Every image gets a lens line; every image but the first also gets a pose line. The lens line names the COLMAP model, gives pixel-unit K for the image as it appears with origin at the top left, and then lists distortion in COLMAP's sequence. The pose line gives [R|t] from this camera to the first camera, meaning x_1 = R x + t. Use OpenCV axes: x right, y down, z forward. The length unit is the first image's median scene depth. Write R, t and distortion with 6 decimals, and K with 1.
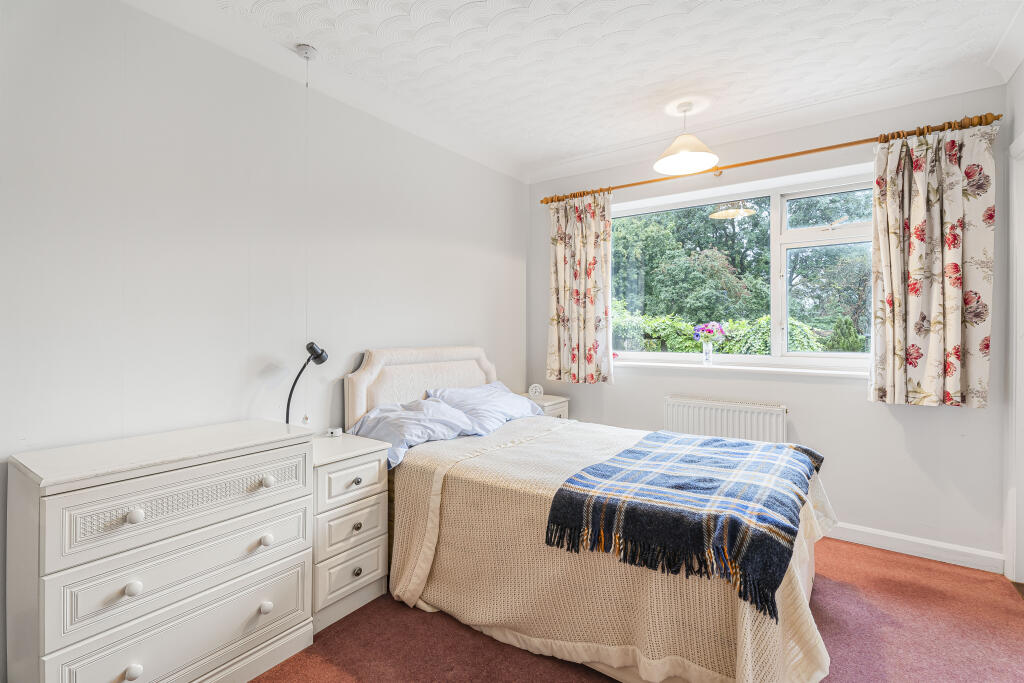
lens RADIAL K [[466.5, 0, 509.4], [0, 466.5, 331.2], [0, 0, 1]] dist [0.000028, -0.000079]
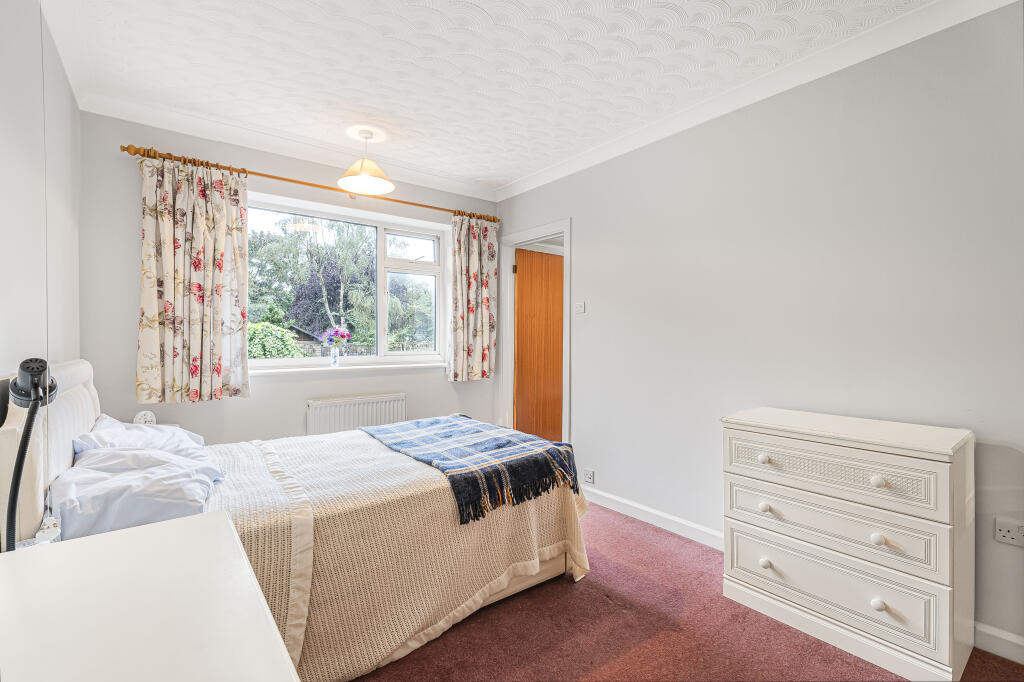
lens RADIAL K [[454.9, 0, 509.4], [0, 454.9, 347.8], [0, 0, 1]] dist [0.000984, 0.000164]
pose [[0.297596, -0.025194, 0.954360, -0.625465], [0.003165, 0.999672, 0.025403, 0.002072], [-0.954687, -0.004539, 0.297578, 0.383723]]
